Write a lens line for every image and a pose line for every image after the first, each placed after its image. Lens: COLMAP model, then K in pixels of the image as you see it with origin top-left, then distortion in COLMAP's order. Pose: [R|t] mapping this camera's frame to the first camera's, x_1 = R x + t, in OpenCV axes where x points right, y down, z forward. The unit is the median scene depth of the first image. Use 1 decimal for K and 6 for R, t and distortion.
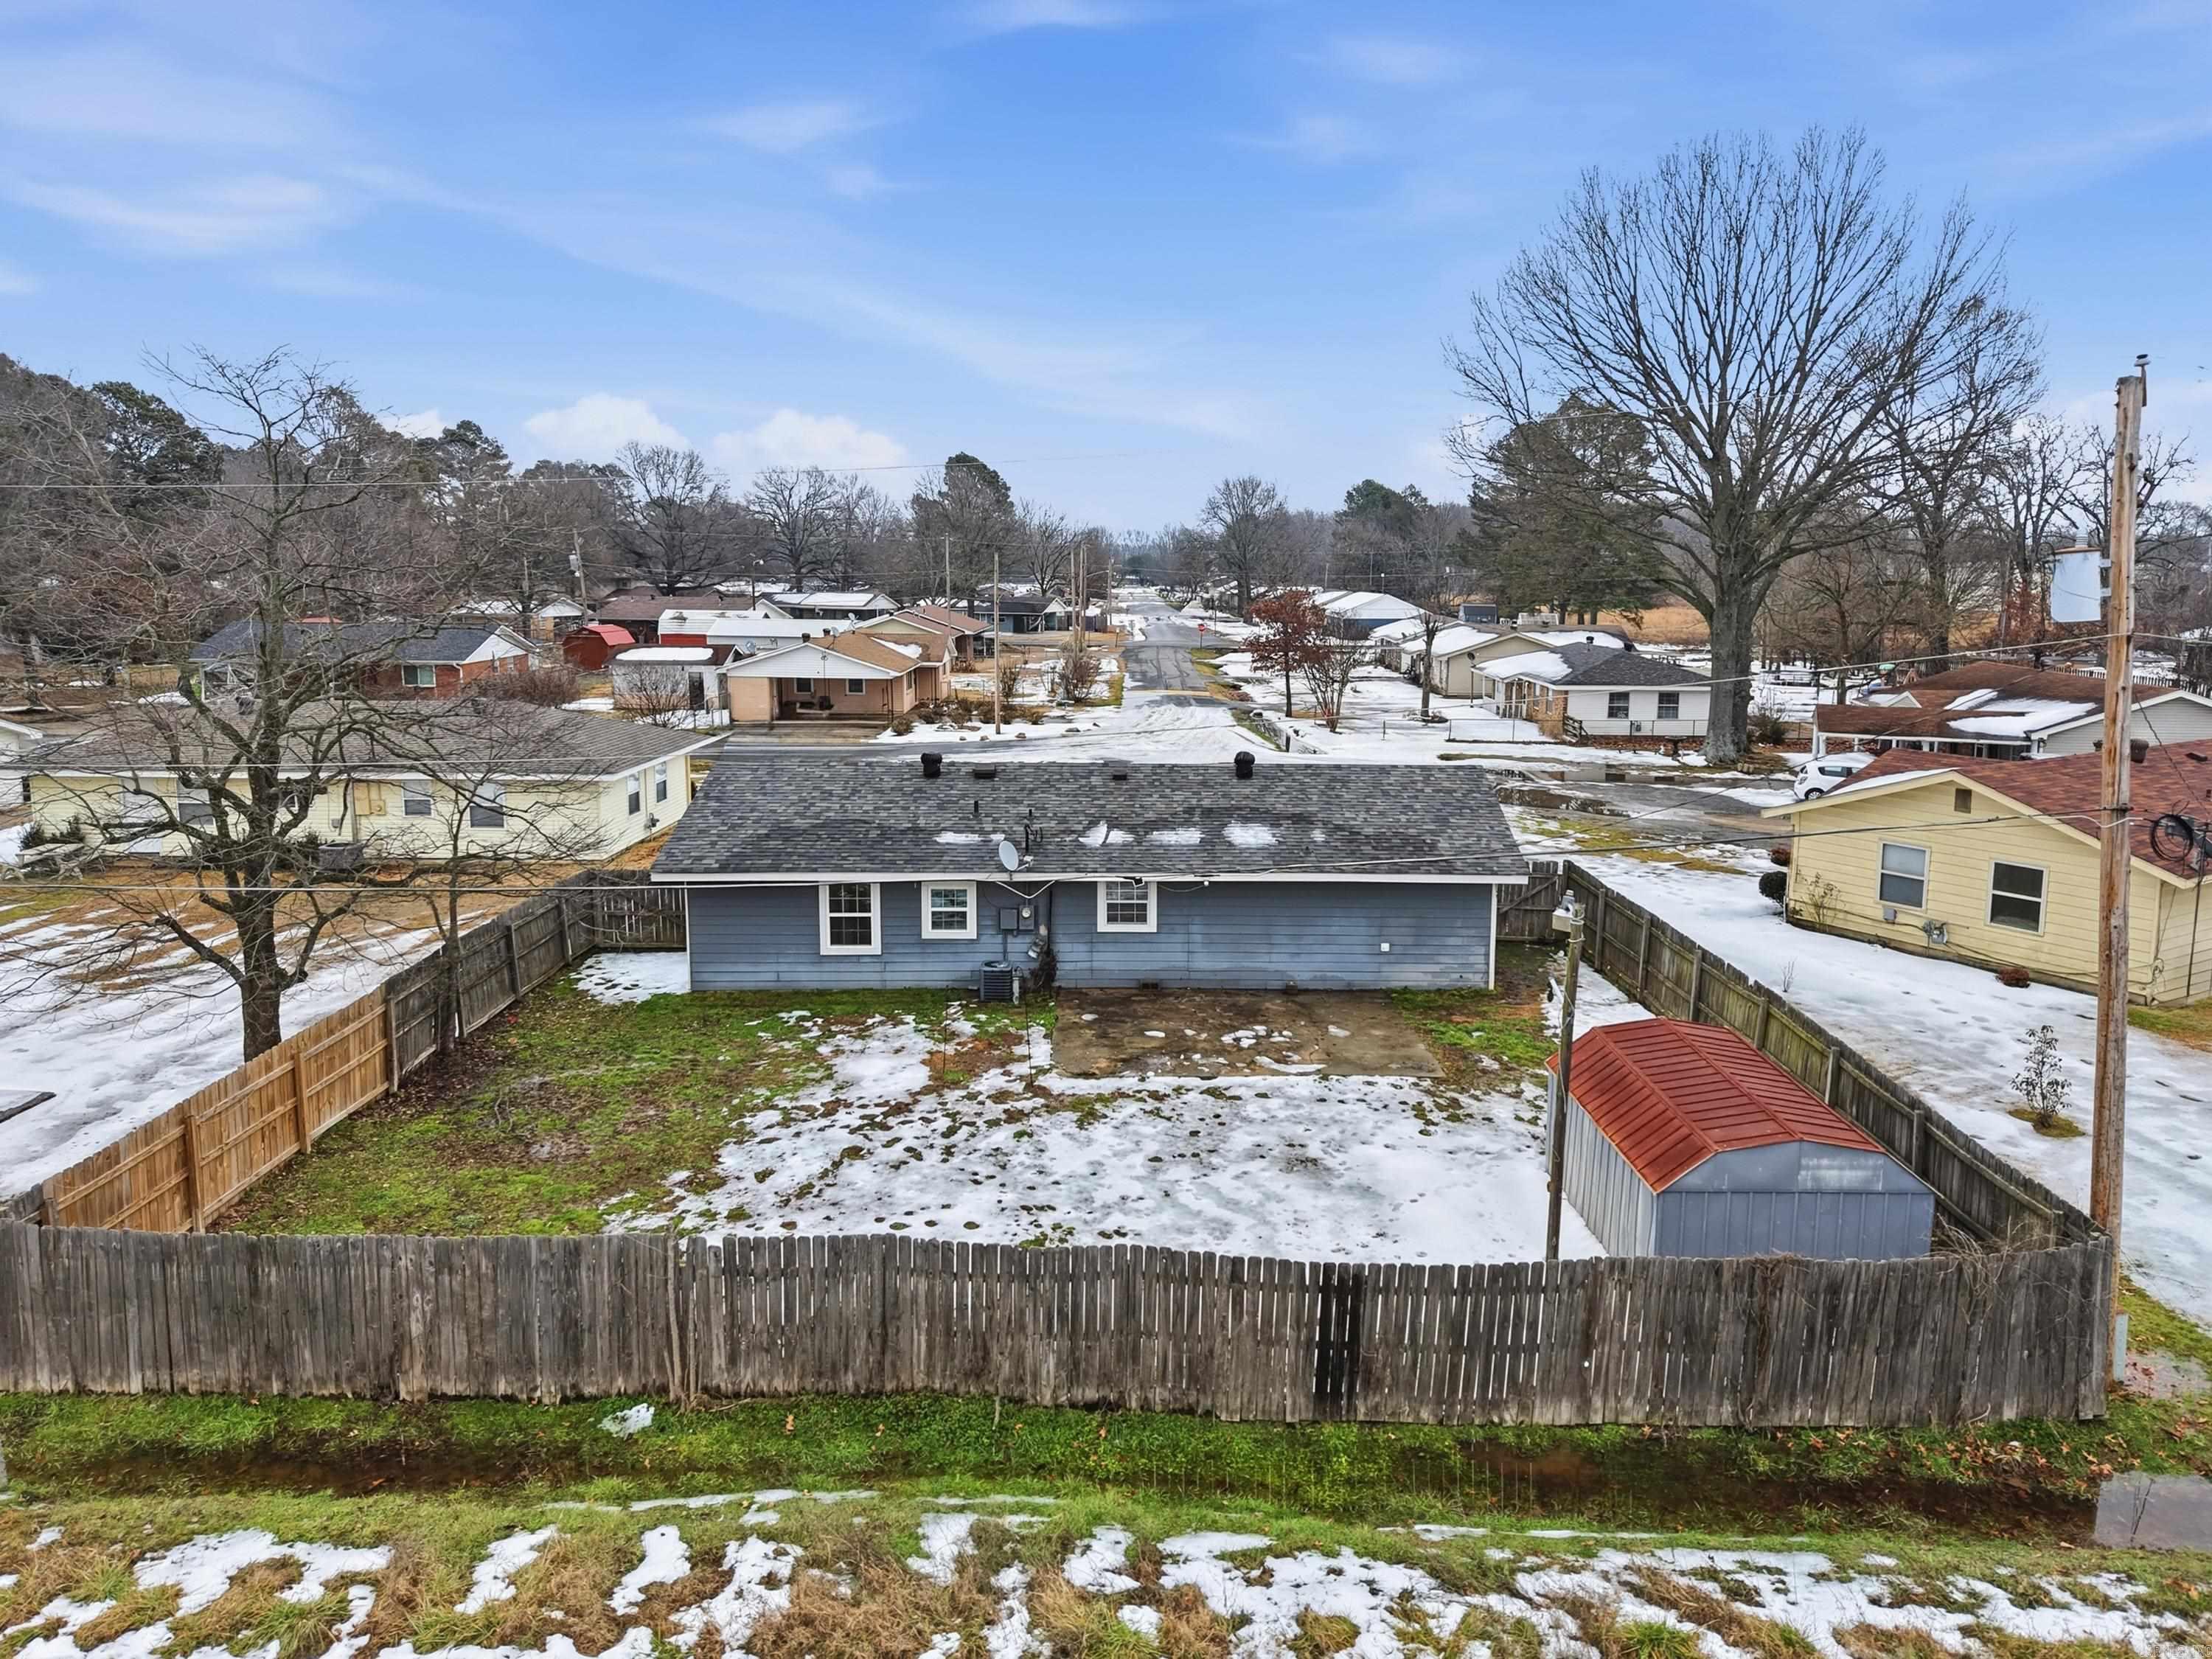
lens RADIAL K [[1486.6, 0, 1106.2], [0, 1486.6, 759.2], [0, 0, 1]] dist [0.080182, -0.079215]
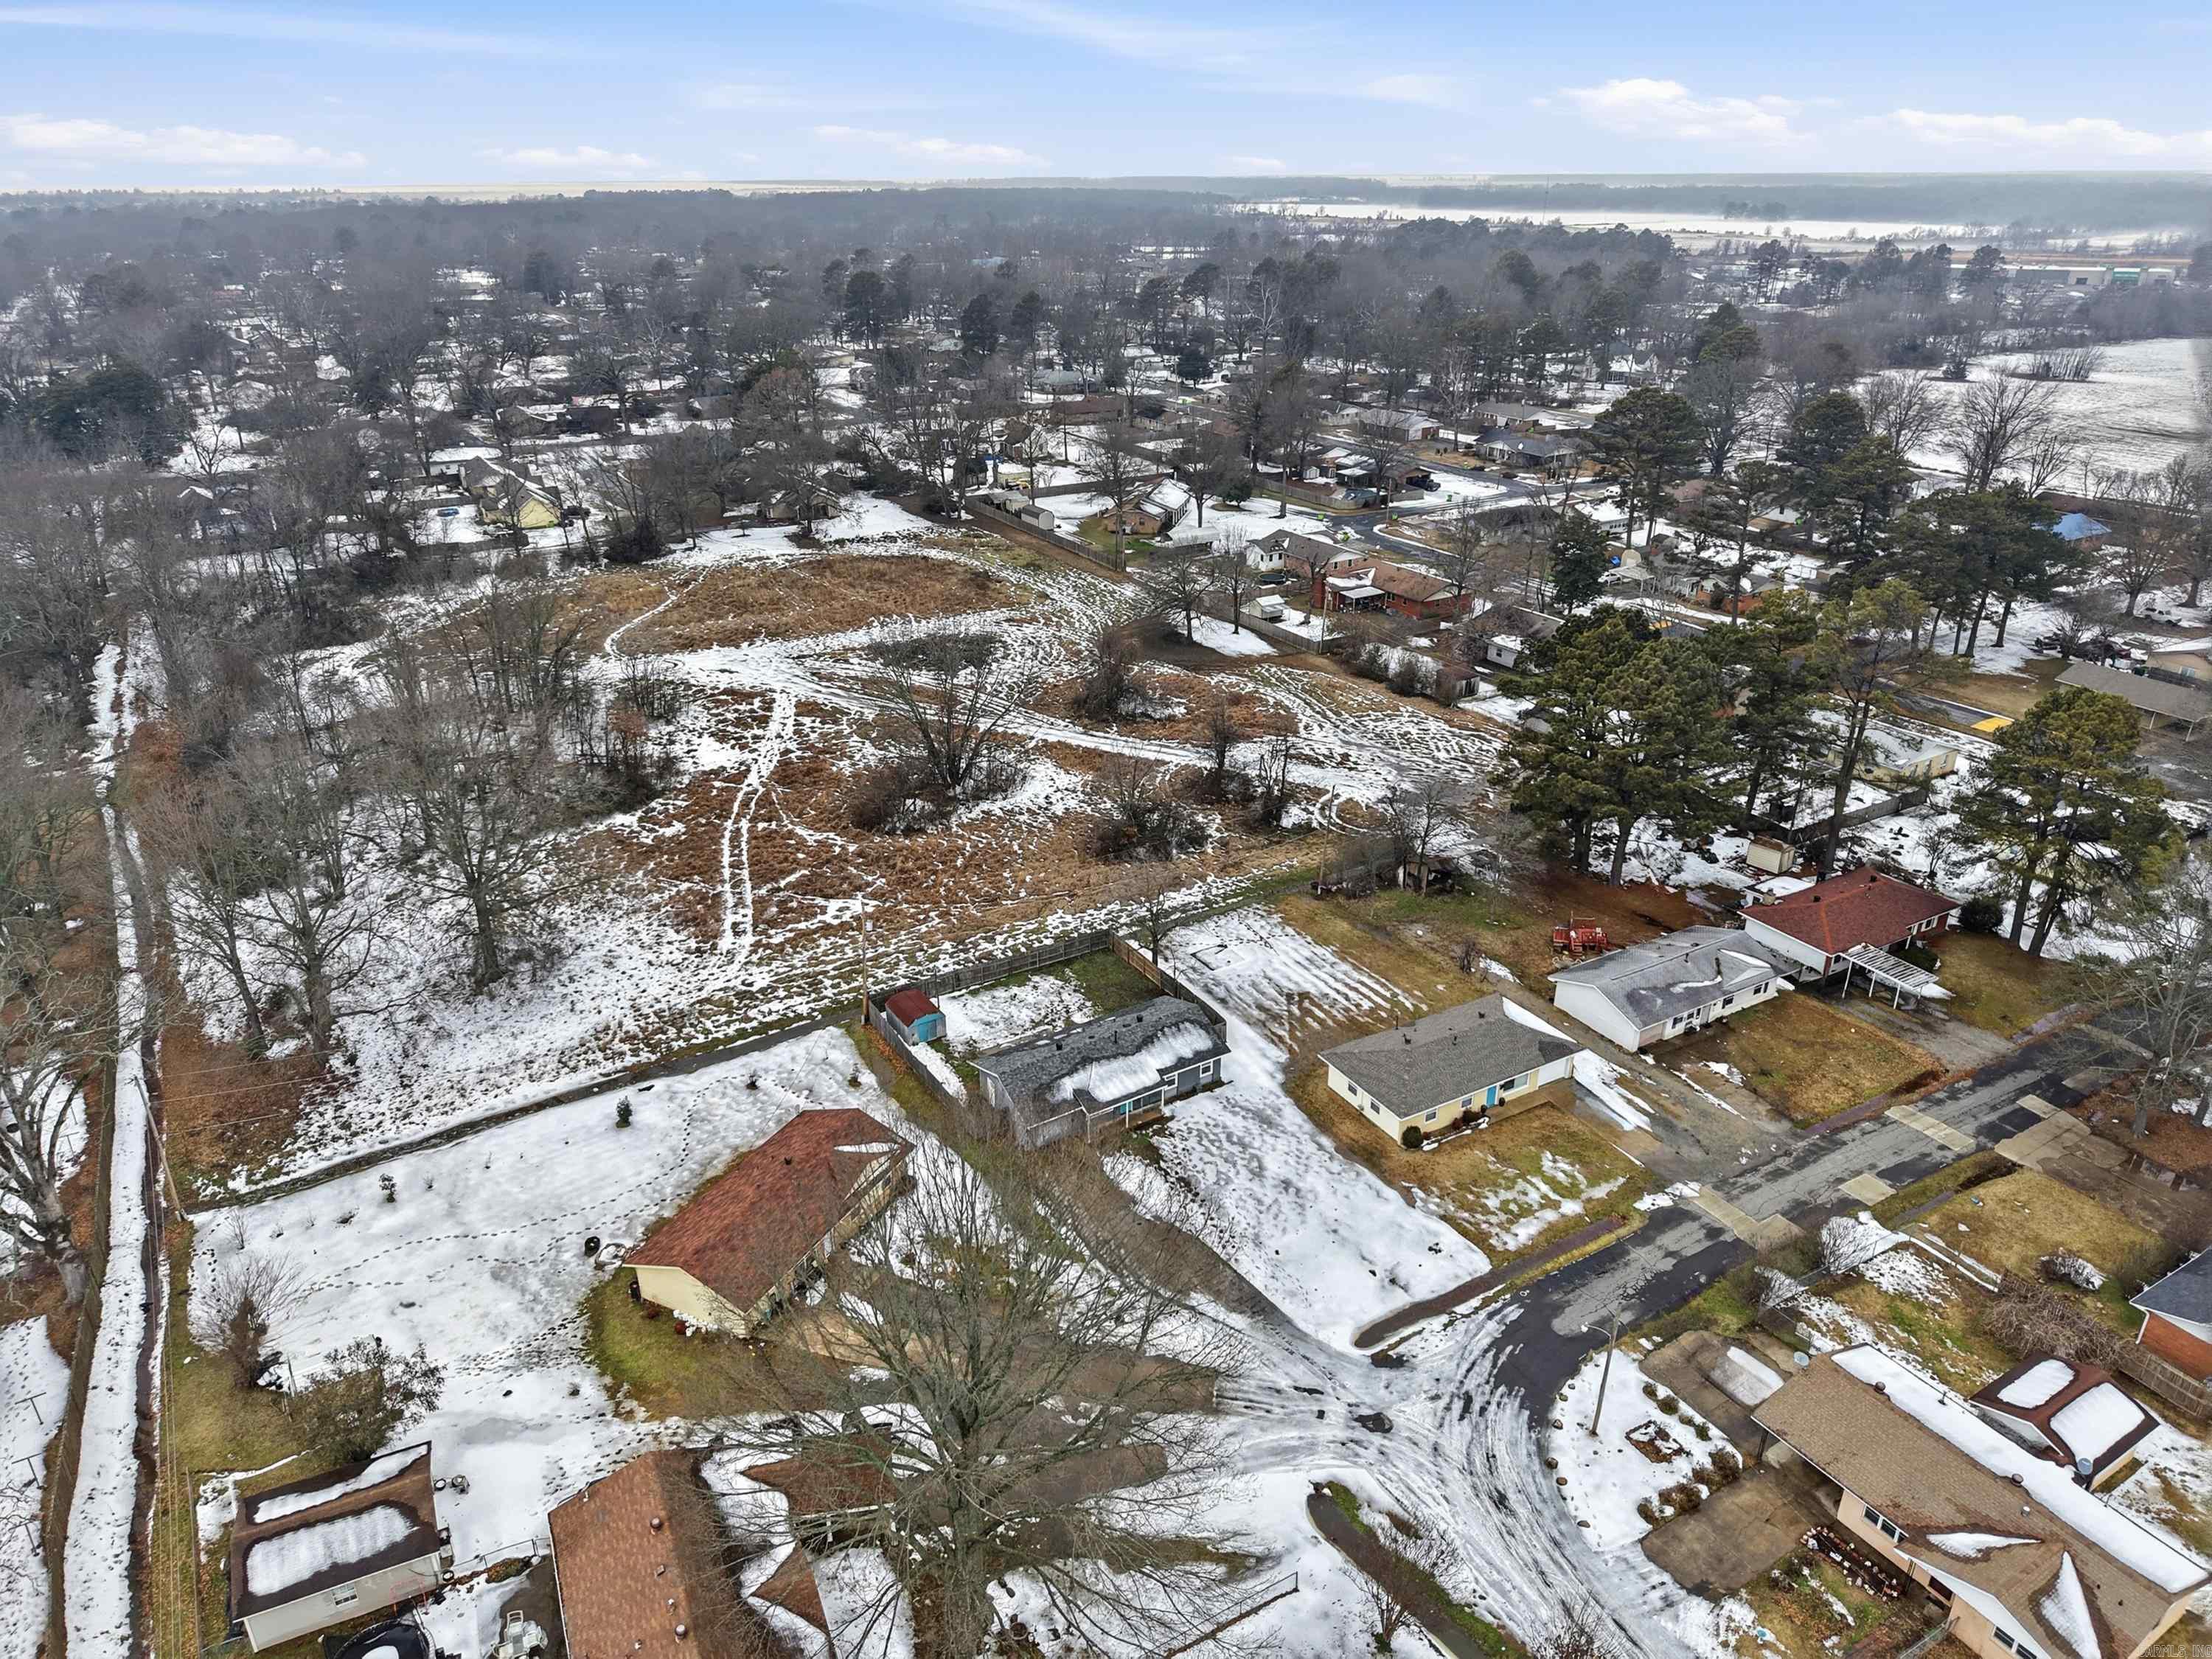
lens RADIAL K [[1486.0, 0, 1112.1], [0, 1486.0, 823.6], [0, 0, 1]] dist [0.069297, -0.080798]
pose [[-0.847691, 0.211569, -0.486476, 2.059508], [-0.076197, 0.858962, 0.506338, -2.894251], [0.524990, 0.466286, -0.712013, 4.408582]]
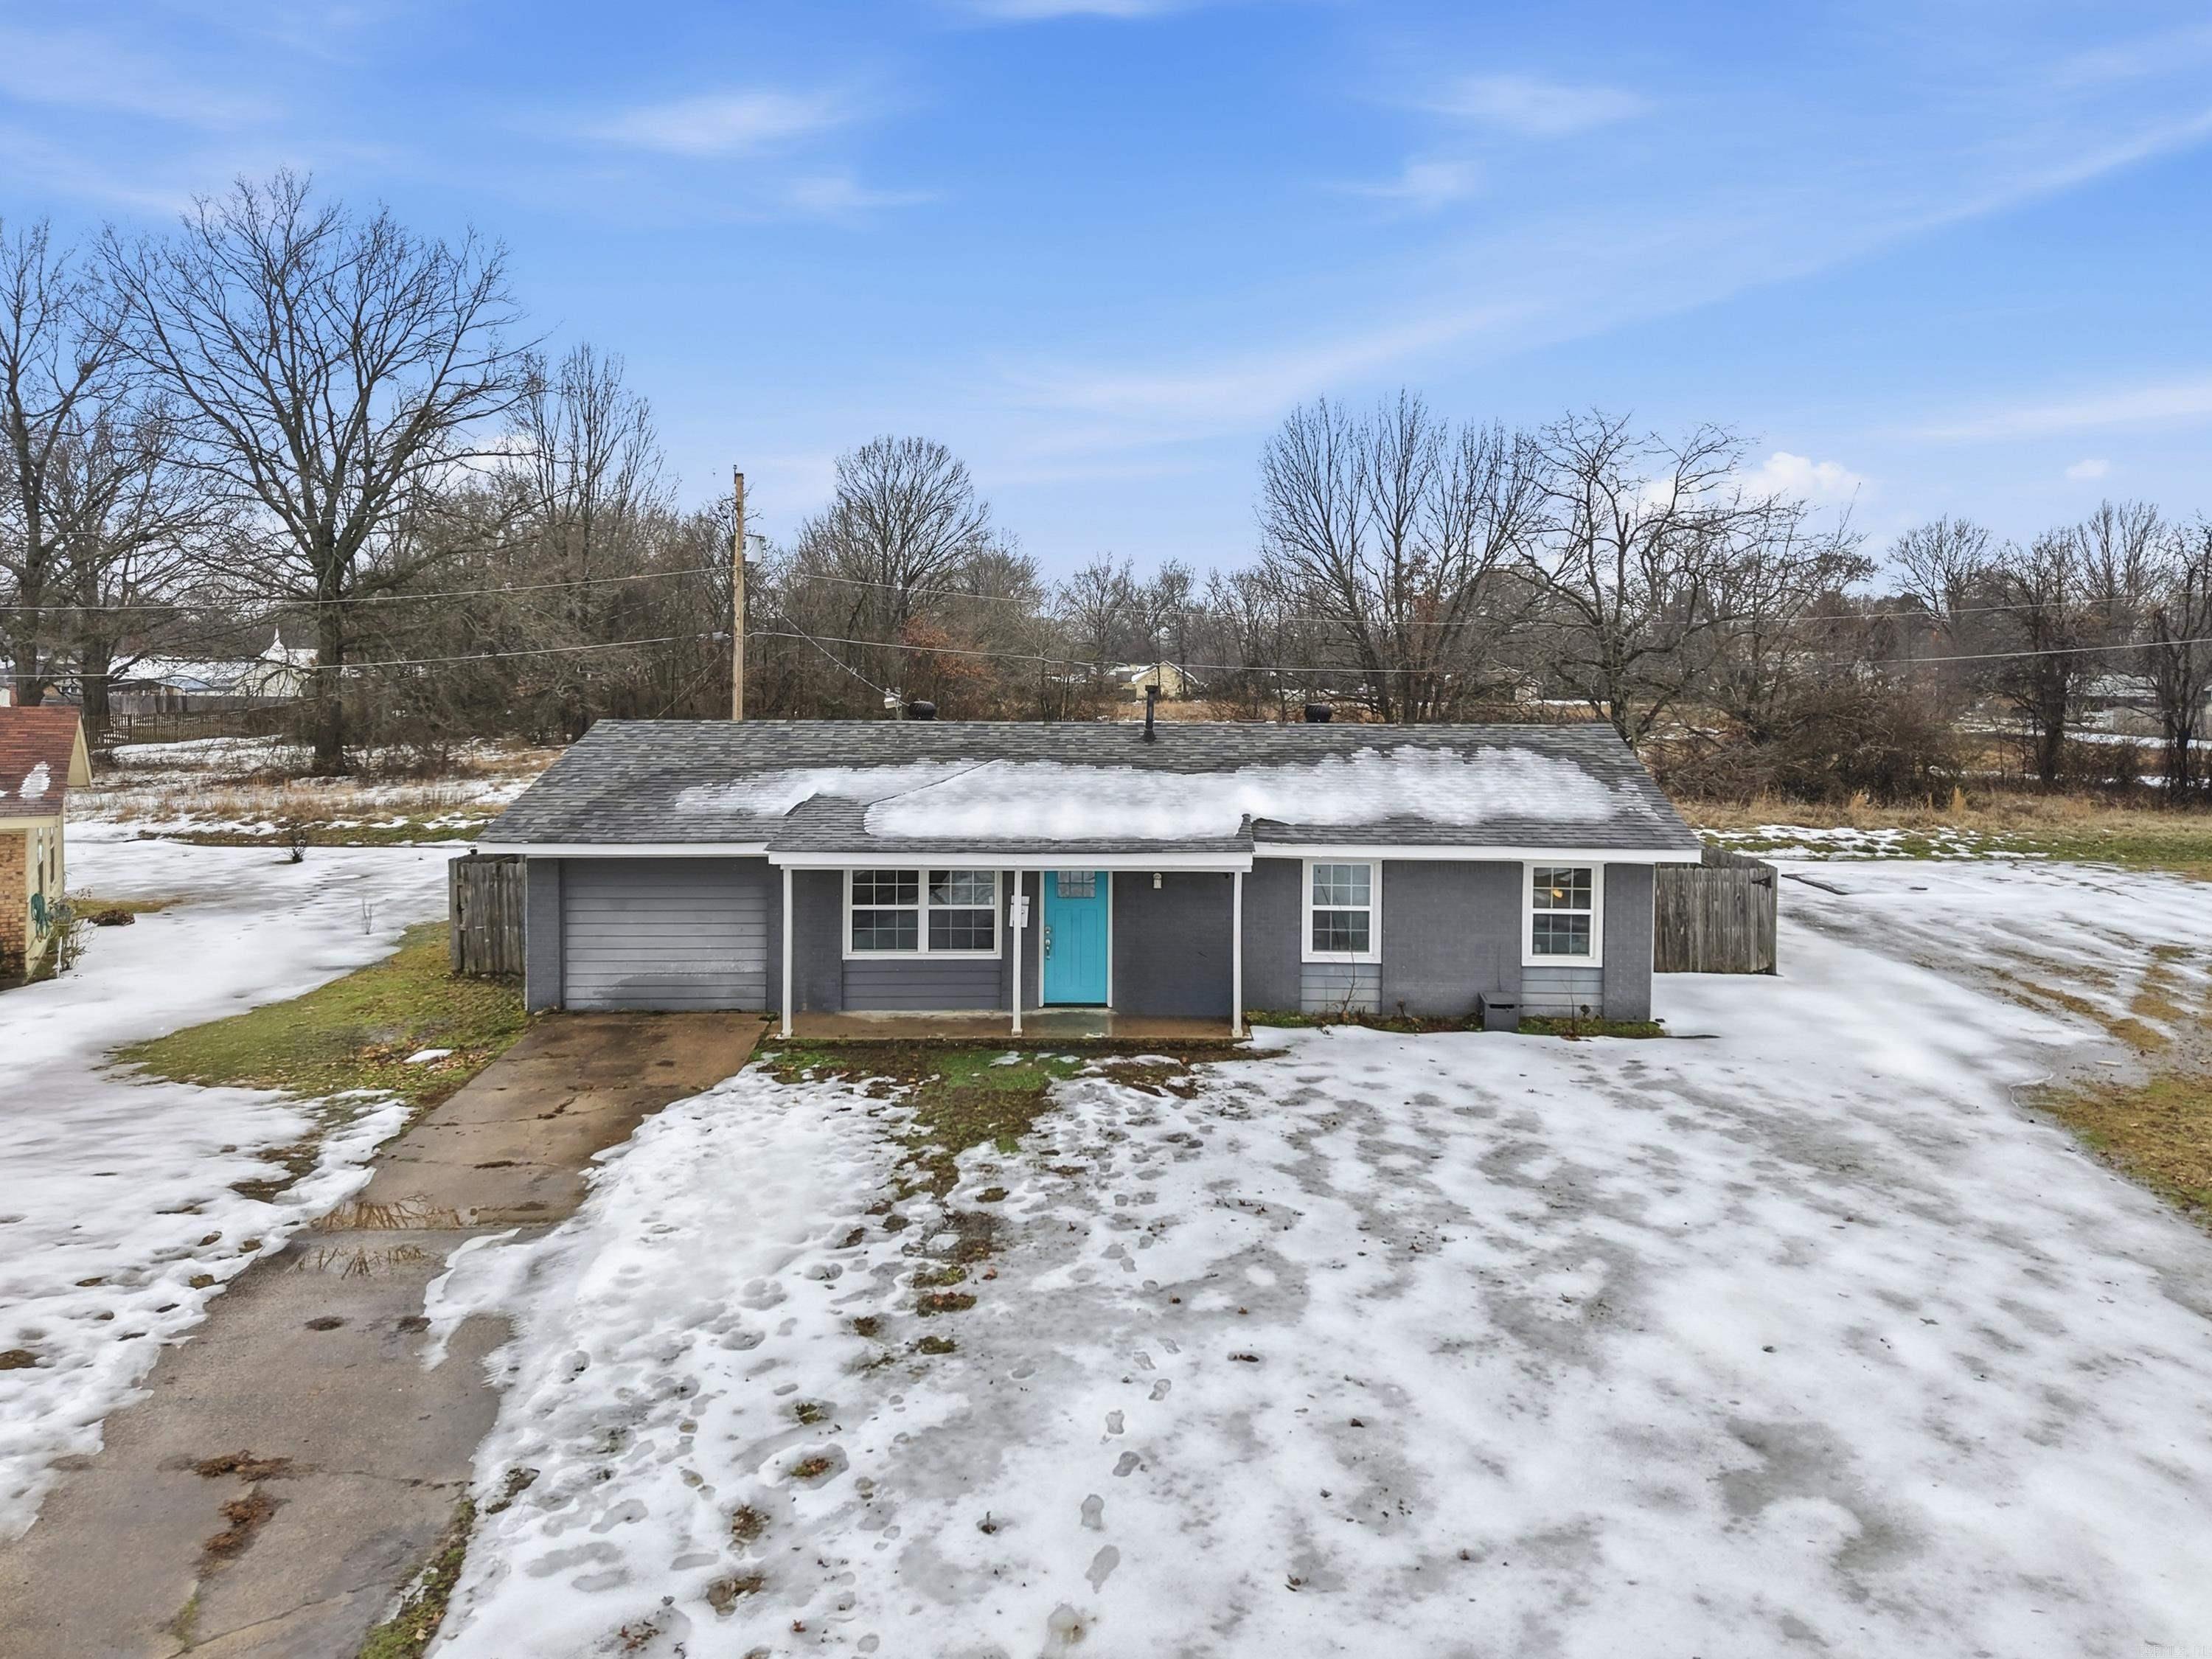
lens RADIAL K [[1570.5, 0, 1100.5], [0, 1570.5, 693.7], [0, 0, 1]] dist [0.008565, -0.007780]
pose [[-0.999830, -0.010462, 0.015207, -0.019675], [-0.007962, 0.987714, 0.156070, -0.186002], [-0.016653, 0.155922, -0.987629, 2.530834]]
